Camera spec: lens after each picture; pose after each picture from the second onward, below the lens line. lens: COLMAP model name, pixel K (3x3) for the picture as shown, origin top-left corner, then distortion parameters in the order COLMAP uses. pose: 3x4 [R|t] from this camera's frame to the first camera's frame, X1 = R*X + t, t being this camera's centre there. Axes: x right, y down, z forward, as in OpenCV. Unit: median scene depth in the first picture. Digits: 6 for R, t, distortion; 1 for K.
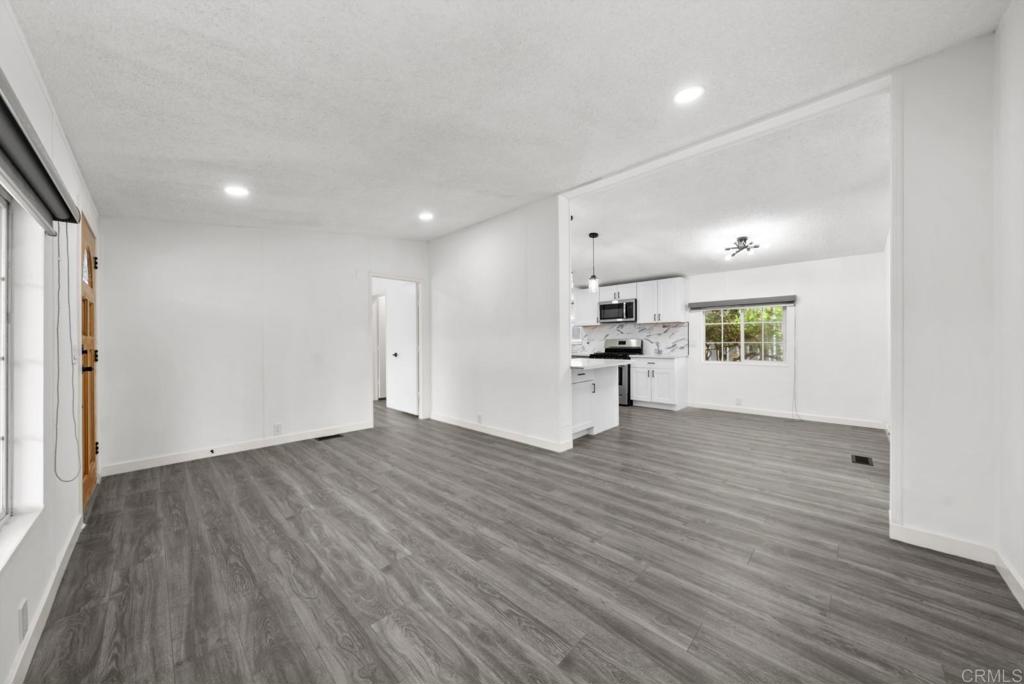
lens RADIAL K [[351.2, 0, 509.5], [0, 351.2, 344.7], [0, 0, 1]] dist [-0.003121, 0.000001]
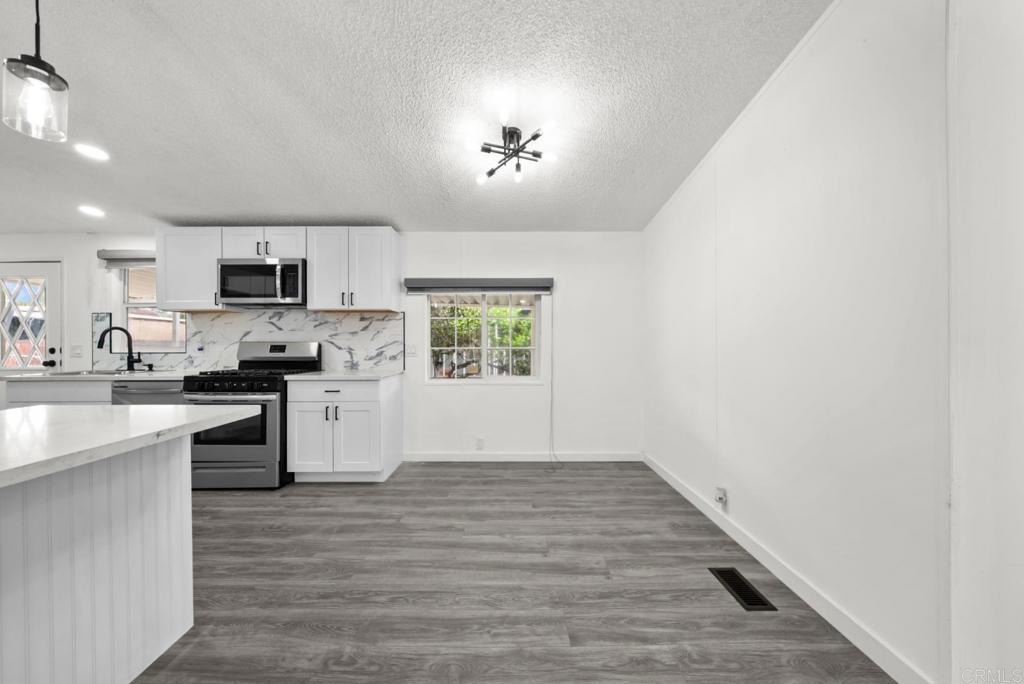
lens RADIAL K [[351.2, 0, 509.5], [0, 351.2, 344.7], [0, 0, 1]] dist [-0.003121, 0.000001]
pose [[0.715936, 0.006486, 0.698136, 0.225942], [0.003049, 0.999918, -0.012417, -0.004201], [-0.698159, 0.011019, 0.715858, 0.455843]]
